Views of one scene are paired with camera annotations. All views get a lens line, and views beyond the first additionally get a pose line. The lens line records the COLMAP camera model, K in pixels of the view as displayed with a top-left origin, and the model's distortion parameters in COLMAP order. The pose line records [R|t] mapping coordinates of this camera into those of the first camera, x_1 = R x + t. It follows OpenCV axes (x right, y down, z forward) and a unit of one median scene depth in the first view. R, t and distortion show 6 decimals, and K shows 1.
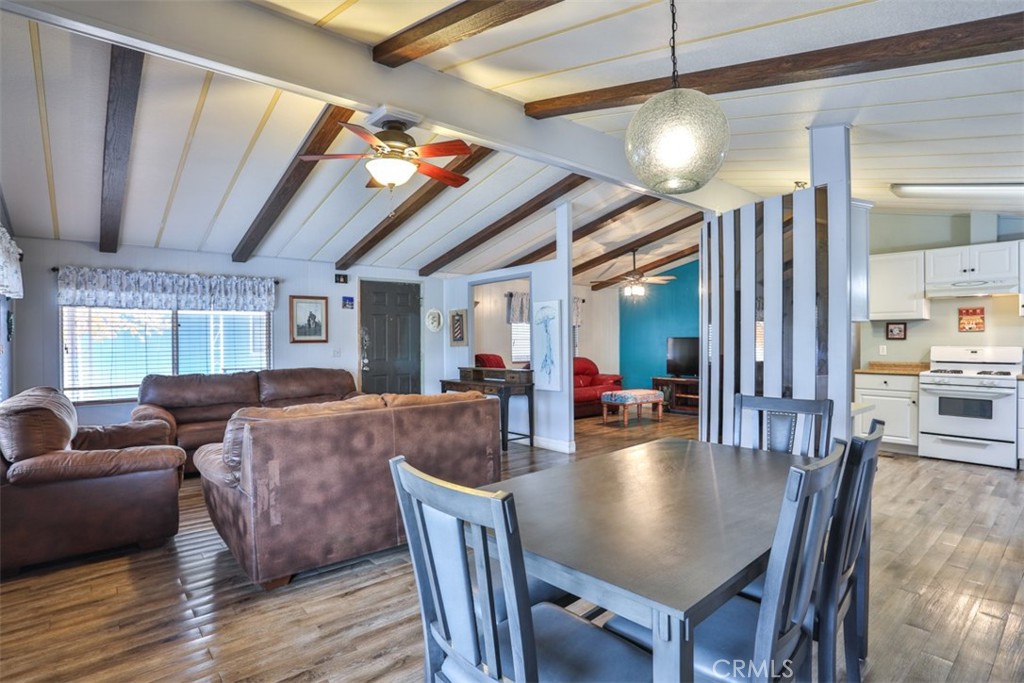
lens RADIAL K [[526.4, 0, 497.0], [0, 526.4, 343.1], [0, 0, 1]] dist [-0.067490, 0.025635]
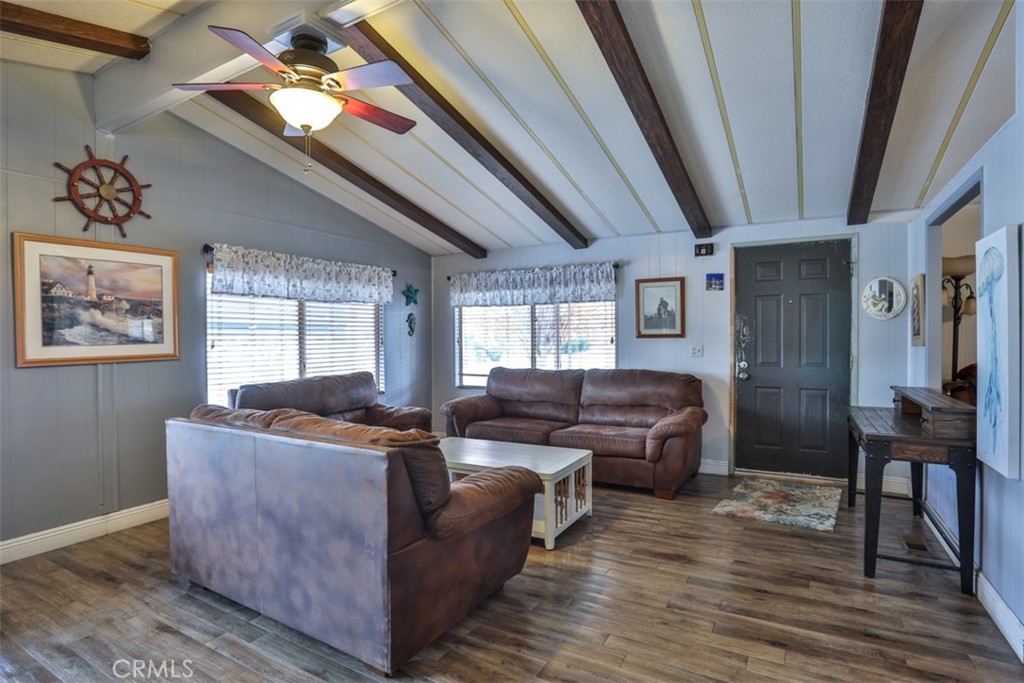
lens RADIAL K [[526.4, 0, 509.0], [0, 526.4, 334.2], [0, 0, 1]] dist [-0.067490, 0.025635]
pose [[0.350086, 0.004009, -0.936709, 0.335100], [-0.000446, 0.999991, 0.004113, -0.010053], [0.936717, -0.001022, 0.350085, 0.575894]]
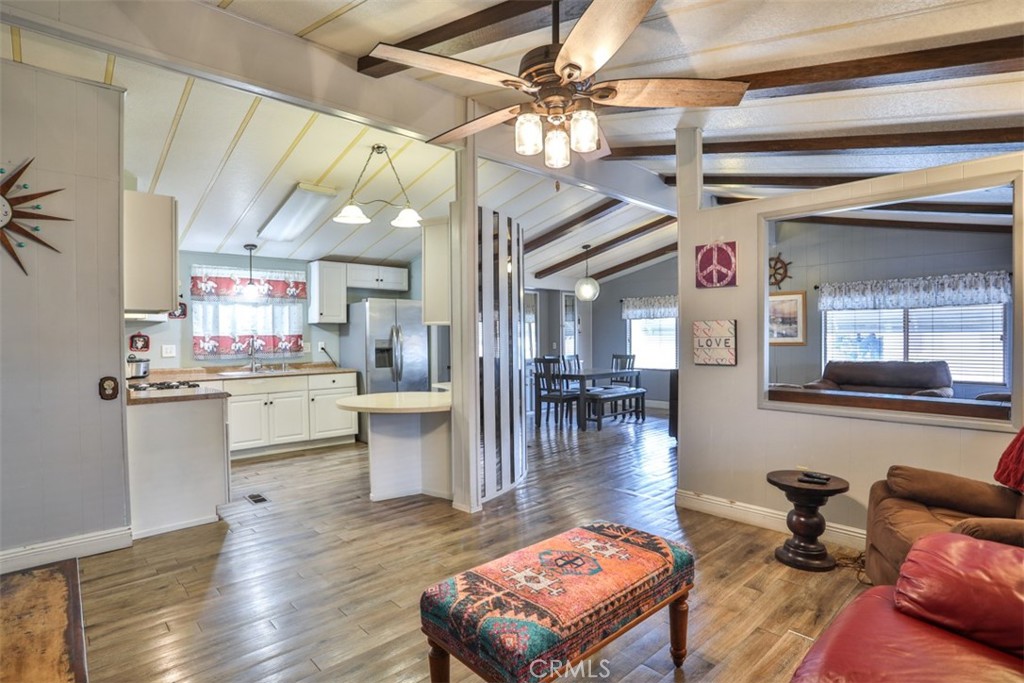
lens RADIAL K [[526.4, 0, 506.4], [0, 526.4, 339.5], [0, 0, 1]] dist [-0.067490, 0.025635]
pose [[-0.998189, 0.014748, -0.058321, 0.411124], [0.014227, 0.999855, 0.009333, -0.012966], [0.058451, 0.008486, -0.998254, 1.674273]]
